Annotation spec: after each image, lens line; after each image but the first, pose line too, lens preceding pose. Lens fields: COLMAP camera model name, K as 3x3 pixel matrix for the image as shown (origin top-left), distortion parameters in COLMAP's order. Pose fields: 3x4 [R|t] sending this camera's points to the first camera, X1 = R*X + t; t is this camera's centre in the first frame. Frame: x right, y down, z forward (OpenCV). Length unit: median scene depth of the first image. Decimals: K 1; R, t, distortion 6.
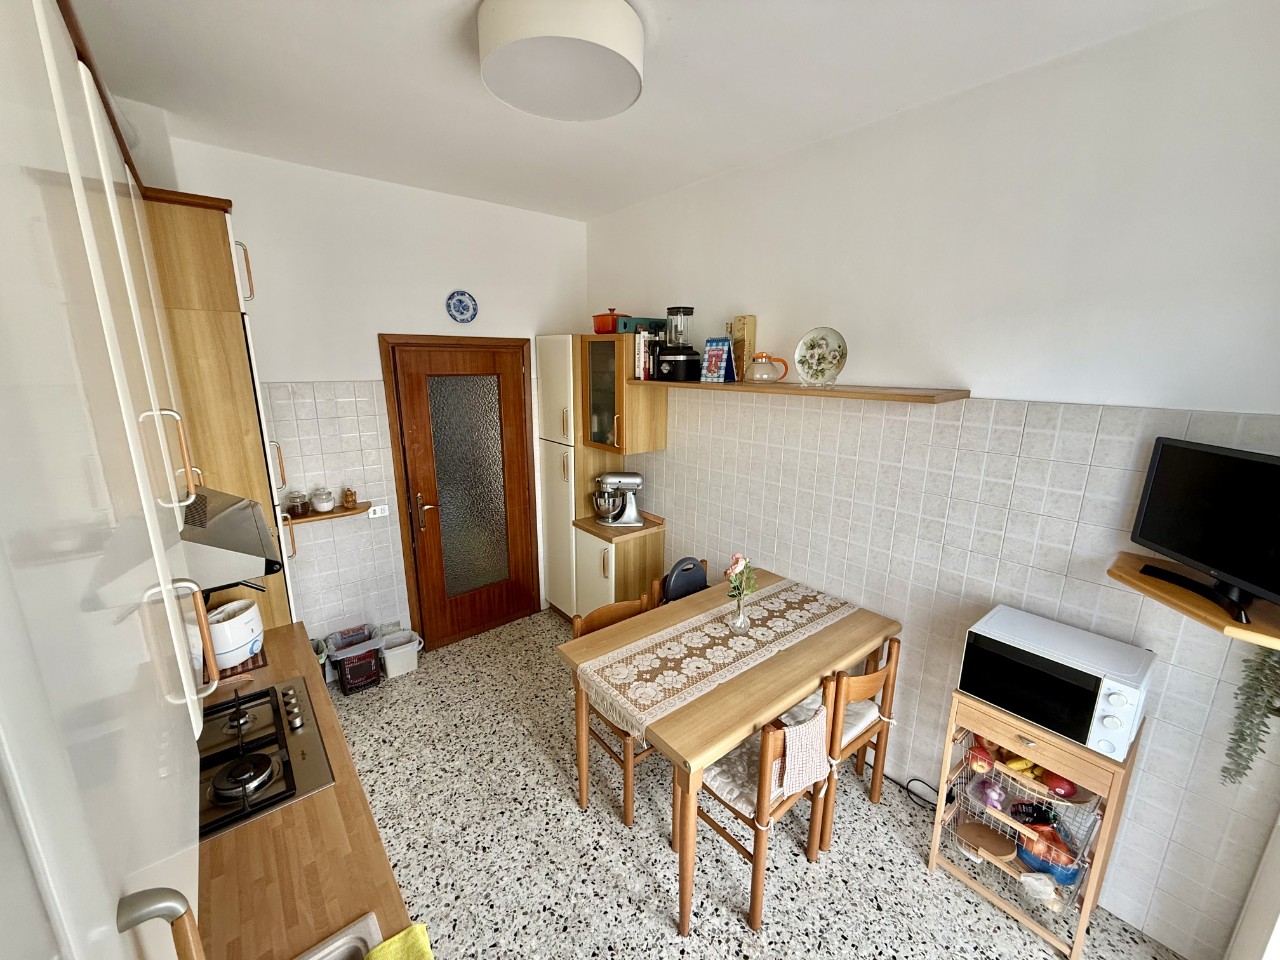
lens RADIAL K [[507.2, 0, 637.8], [0, 507.2, 479.3], [0, 0, 1]] dist [-0.000368, -0.000018]
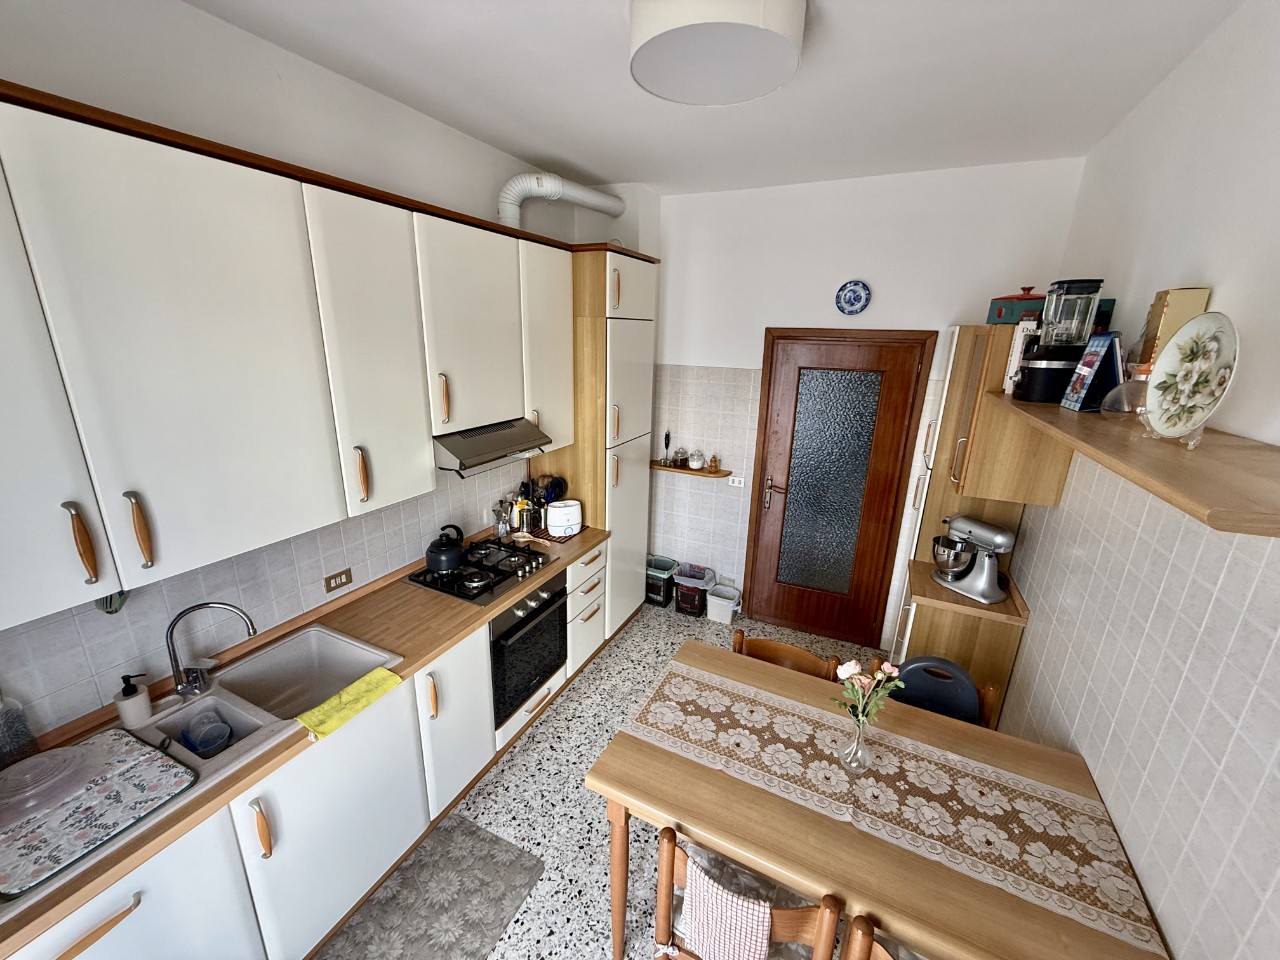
lens RADIAL K [[507.2, 0, 637.8], [0, 507.2, 479.3], [0, 0, 1]] dist [-0.000368, -0.000018]
pose [[0.417648, 0.253782, -0.872448, 0.563985], [-0.232888, 0.958025, 0.167189, -0.115550], [0.878256, 0.133356, 0.459219, 0.371664]]
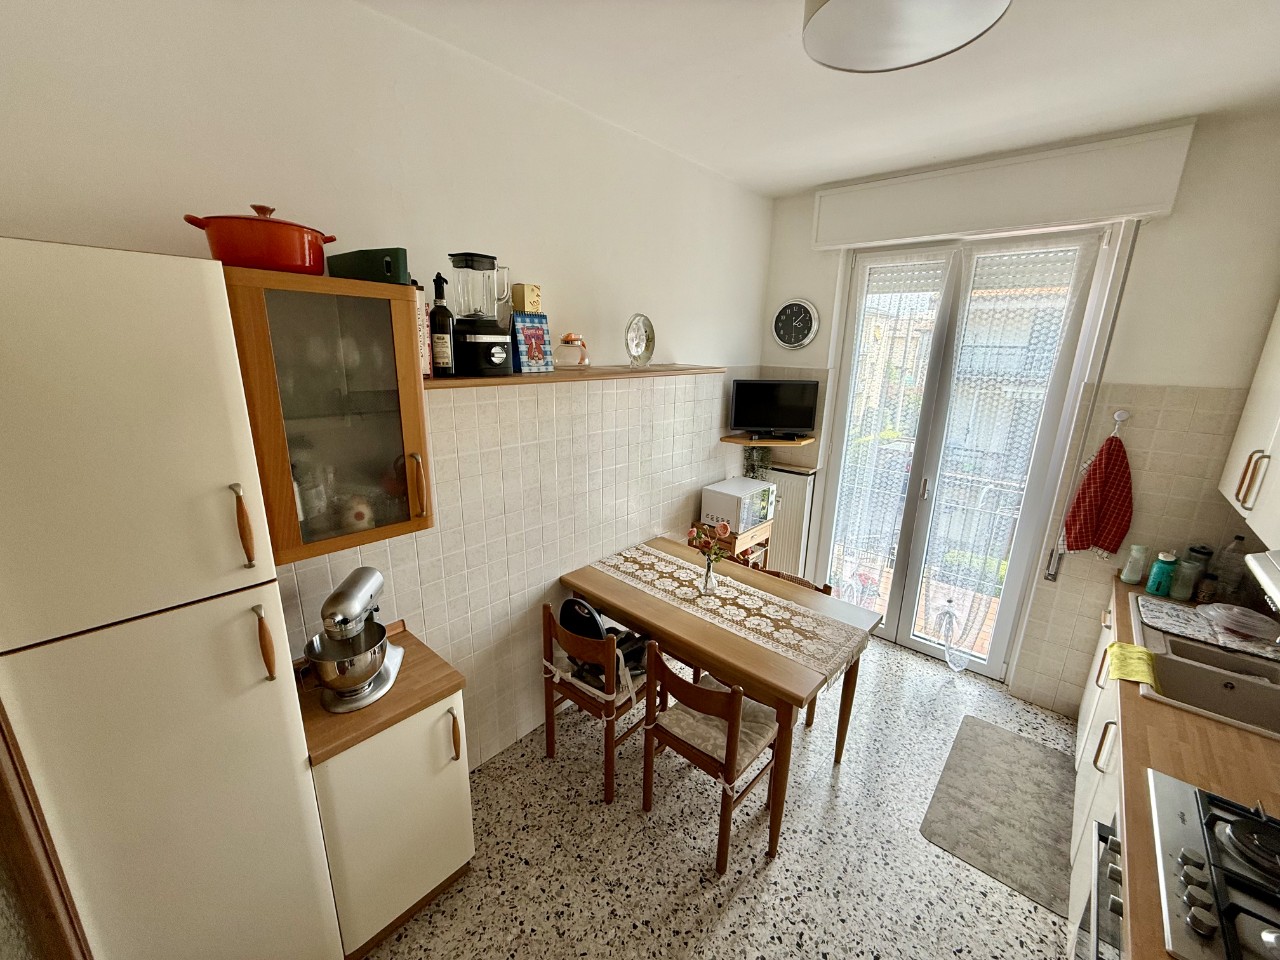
lens RADIAL K [[507.2, 0, 637.8], [0, 507.2, 479.3], [0, 0, 1]] dist [-0.000368, -0.000018]
pose [[-0.151340, -0.265839, 0.952064, -0.750851], [0.207794, 0.933080, 0.293569, -0.280680], [-0.966394, 0.242261, -0.085973, 1.157202]]
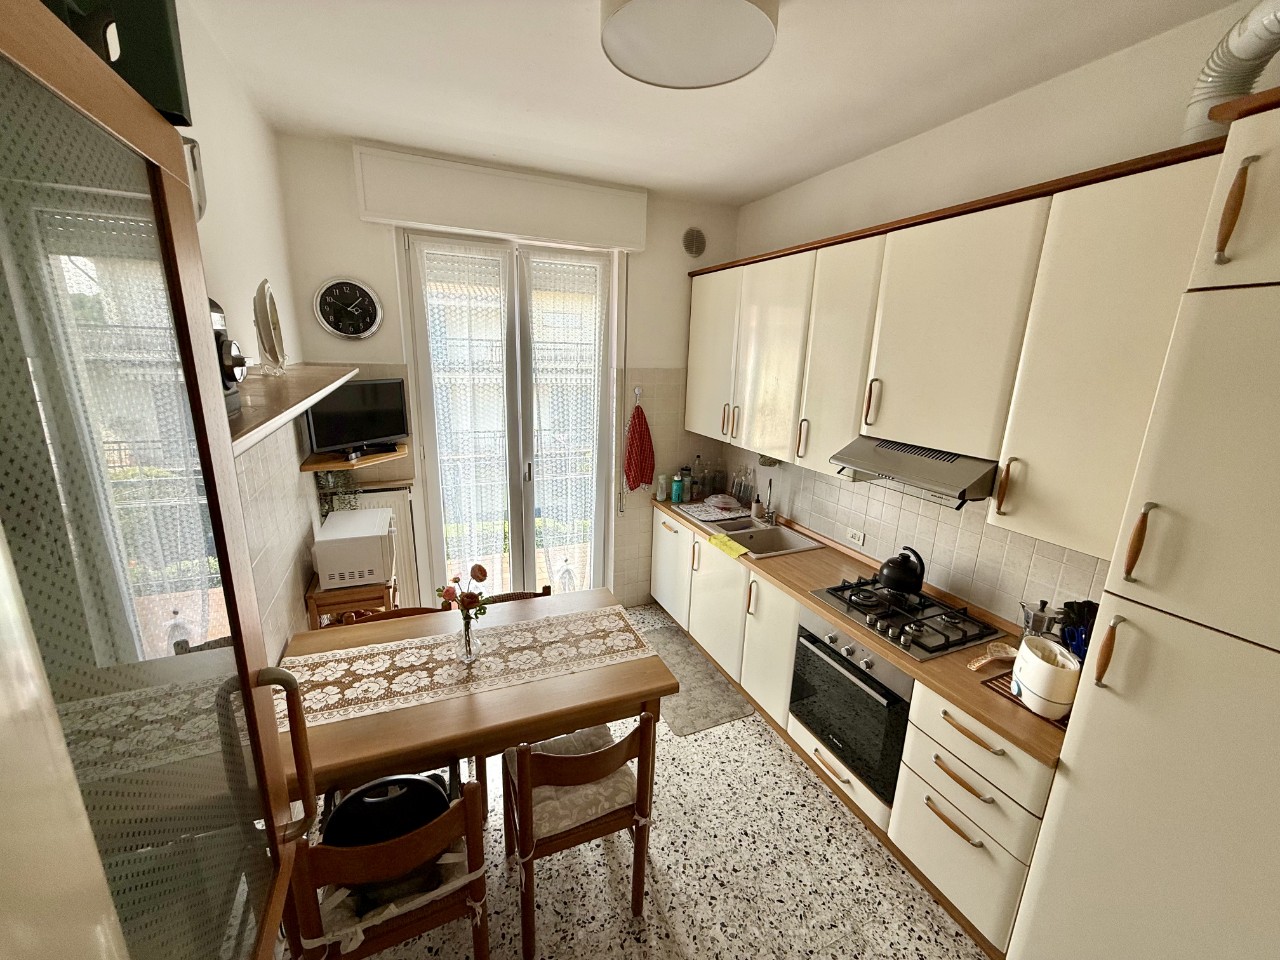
lens RADIAL K [[507.2, 0, 637.8], [0, 507.2, 479.3], [0, 0, 1]] dist [-0.000368, -0.000018]
pose [[-0.960997, -0.104300, 0.256137, -0.258619], [0.026021, 0.887949, 0.459205, -0.348166], [-0.275332, 0.447960, -0.850602, 1.483913]]
